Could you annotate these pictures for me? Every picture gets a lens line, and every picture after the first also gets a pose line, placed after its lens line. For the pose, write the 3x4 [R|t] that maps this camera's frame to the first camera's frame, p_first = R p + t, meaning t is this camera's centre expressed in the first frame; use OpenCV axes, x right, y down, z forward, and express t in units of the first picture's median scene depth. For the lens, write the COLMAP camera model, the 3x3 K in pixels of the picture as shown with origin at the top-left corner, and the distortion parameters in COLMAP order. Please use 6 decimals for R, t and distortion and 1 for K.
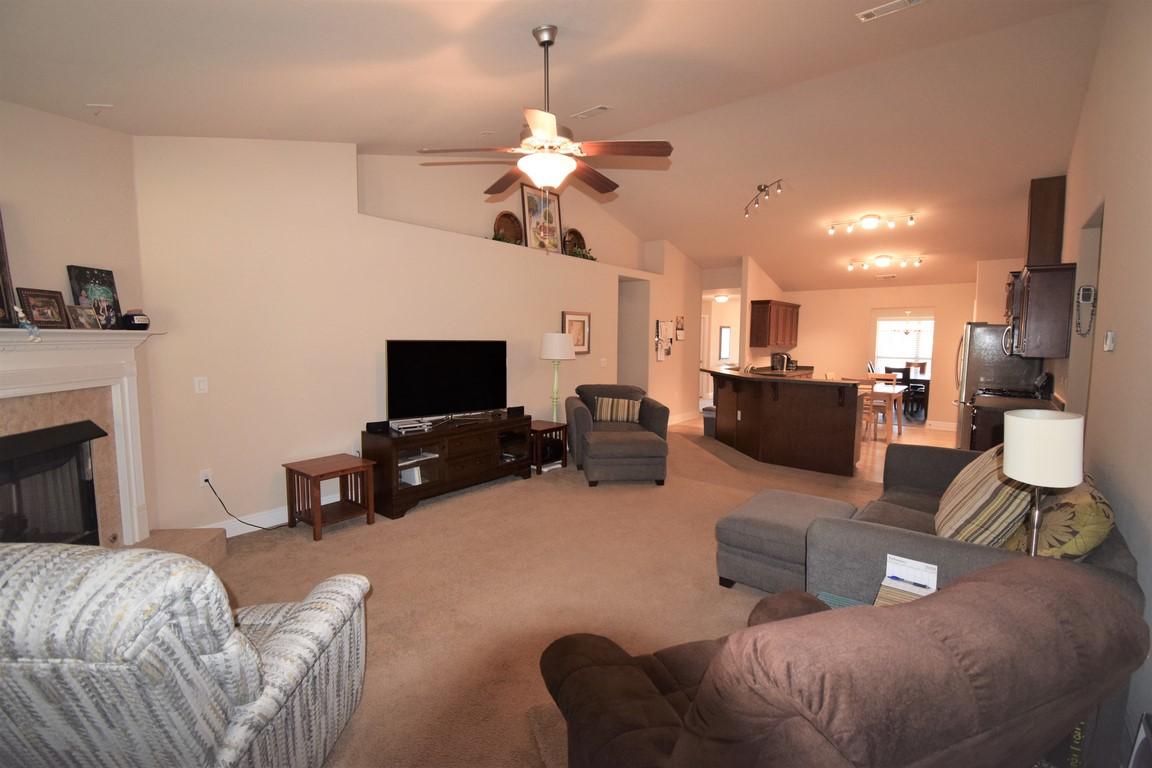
lens RADIAL K [[510.6, 0, 576.0], [0, 510.6, 384.0], [0, 0, 1]] dist [-0.001752, -0.000258]
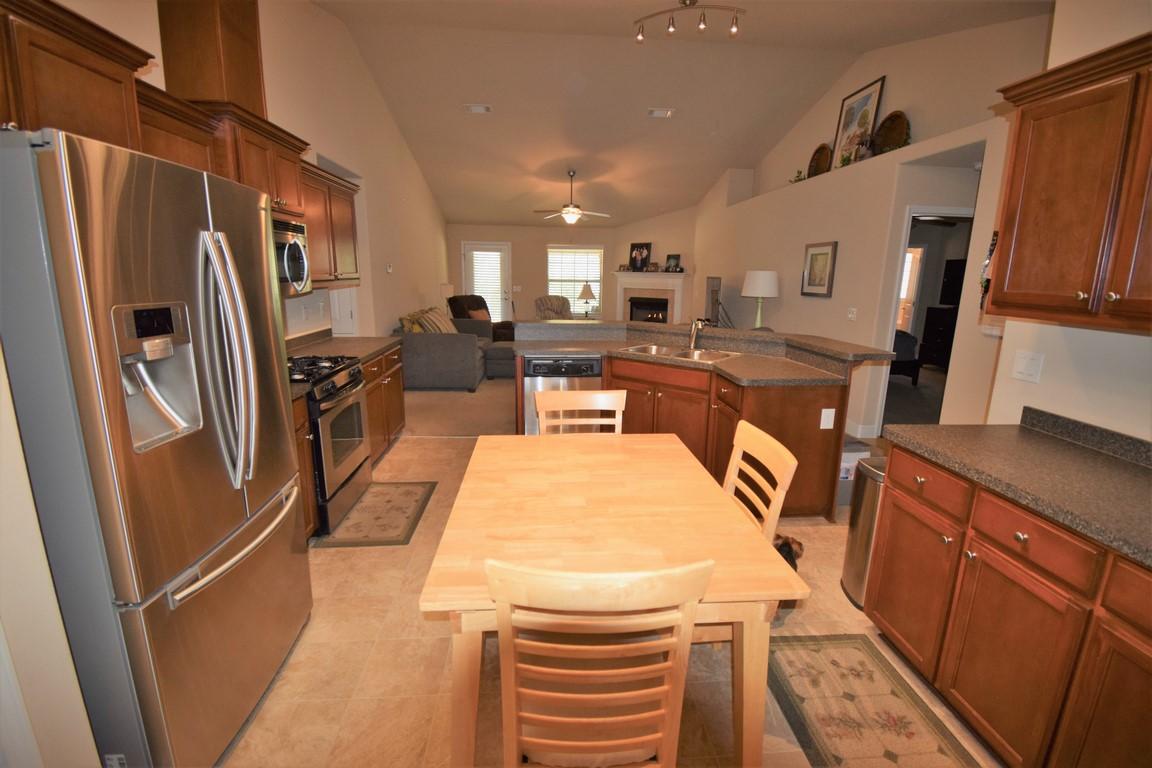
lens RADIAL K [[510.6, 0, 576.0], [0, 510.6, 384.0], [0, 0, 1]] dist [-0.001752, -0.000258]
pose [[-0.735614, 0.122339, -0.666262, 1.871167], [-0.085072, 0.959085, 0.270035, -0.251843], [0.672037, 0.255322, -0.695109, 3.040519]]
